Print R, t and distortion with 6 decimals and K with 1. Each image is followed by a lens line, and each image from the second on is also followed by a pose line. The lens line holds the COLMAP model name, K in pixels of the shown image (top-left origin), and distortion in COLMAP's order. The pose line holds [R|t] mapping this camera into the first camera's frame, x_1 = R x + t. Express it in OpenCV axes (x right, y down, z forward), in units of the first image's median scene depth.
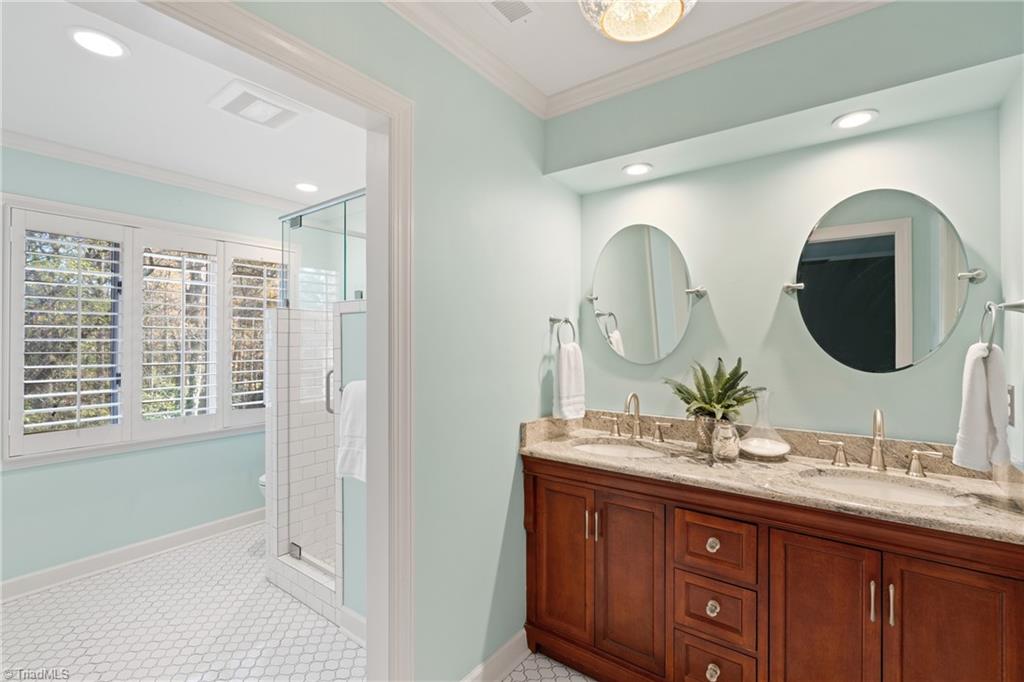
lens RADIAL K [[460.6, 0, 512.0], [0, 460.6, 341.0], [0, 0, 1]] dist [0.000454, 0.000041]
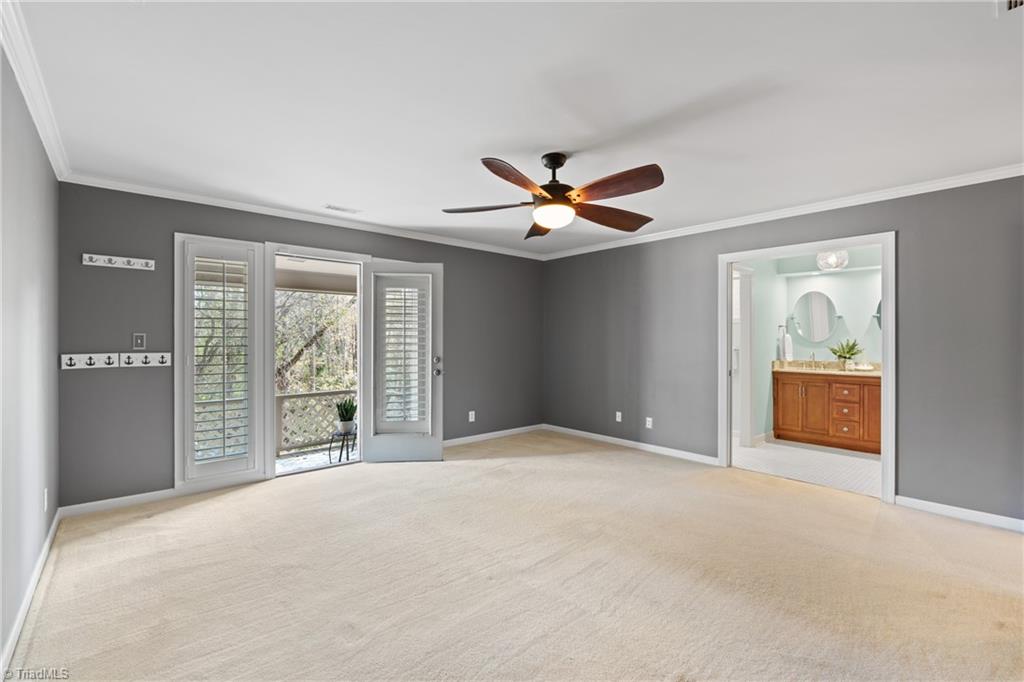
lens RADIAL K [[447.4, 0, 512.0], [0, 447.4, 341.0], [0, 0, 1]] dist [0.000727, 0.000024]
pose [[0.977384, 0.003462, -0.211446, -1.040393], [-0.003032, 0.999993, 0.002359, 0.048427], [0.211452, -0.001665, 0.977387, -2.245921]]
